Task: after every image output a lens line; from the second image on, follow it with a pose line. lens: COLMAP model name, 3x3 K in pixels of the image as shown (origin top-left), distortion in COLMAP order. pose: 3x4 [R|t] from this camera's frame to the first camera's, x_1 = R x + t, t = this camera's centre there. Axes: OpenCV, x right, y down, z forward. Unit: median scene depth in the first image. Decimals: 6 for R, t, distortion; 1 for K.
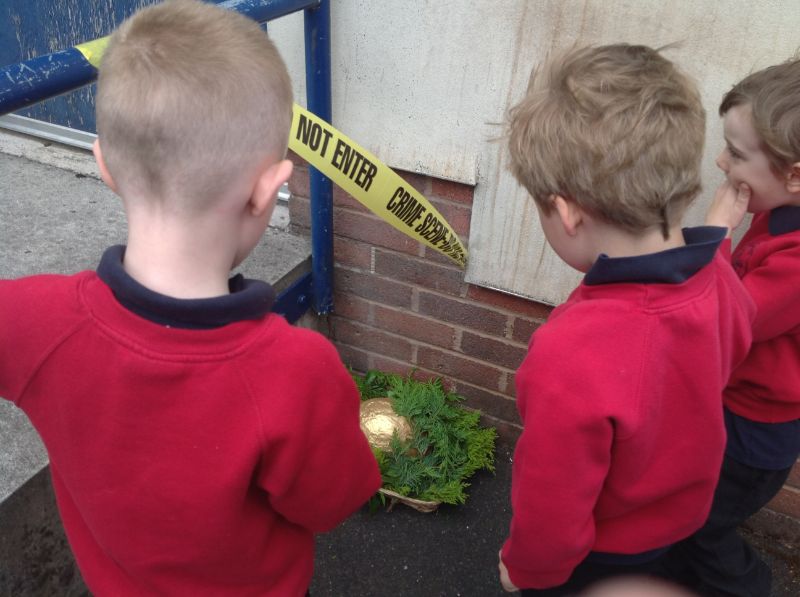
lens RADIAL K [[746.9, 0, 401.0], [0, 746.9, 296.7], [0, 0, 1]] dist [0.001097, 0.000000]
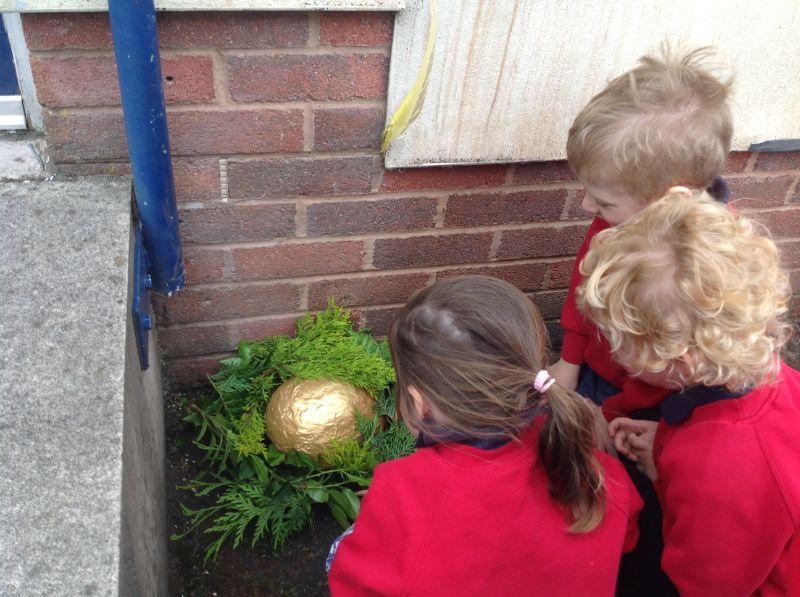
lens RADIAL K [[746.9, 0, 400.1], [0, 746.9, 301.9], [0, 0, 1]] dist [0.001097, 0.000000]
pose [[0.784842, -0.379170, 0.490155, -0.266085], [0.289725, 0.923708, 0.250644, -0.069860], [-0.547797, -0.054706, 0.834820, 0.402783]]
